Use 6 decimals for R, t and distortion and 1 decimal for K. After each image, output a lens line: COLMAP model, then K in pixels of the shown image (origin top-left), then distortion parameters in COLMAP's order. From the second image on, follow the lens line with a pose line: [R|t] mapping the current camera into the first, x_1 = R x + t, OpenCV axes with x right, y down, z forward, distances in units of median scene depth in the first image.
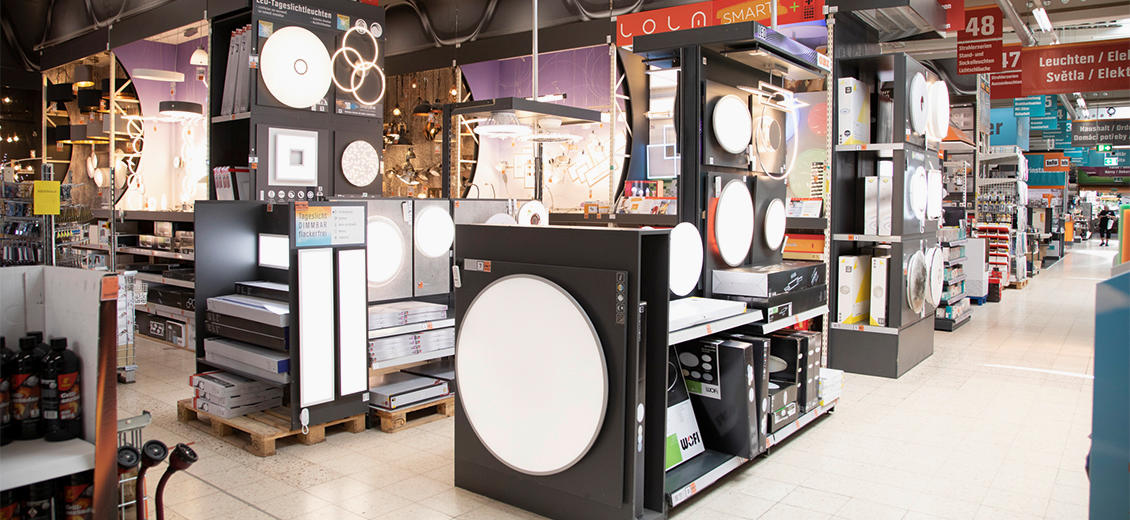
lens RADIAL K [[763.6, 0, 564.0], [0, 763.6, 256.4], [0, 0, 1]] dist [-0.069088, 0.000993]
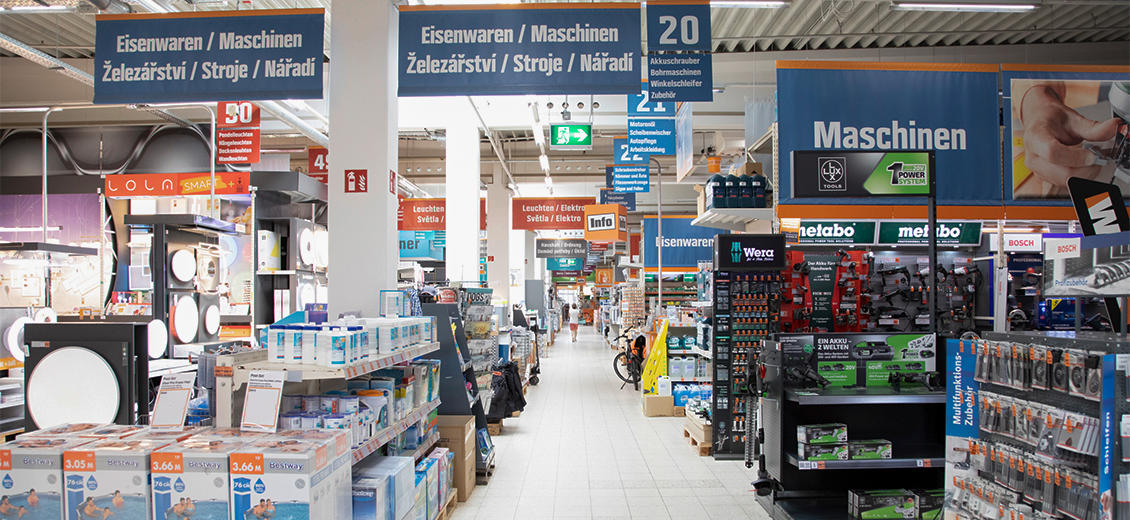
lens RADIAL K [[763.6, 0, 550.9], [0, 763.6, 290.3], [0, 0, 1]] dist [-0.069088, 0.000993]
pose [[0.805682, -0.003215, 0.592340, -0.099792], [0.052334, 0.996461, -0.065774, 0.037027], [-0.590032, 0.083992, 0.802999, -0.699527]]
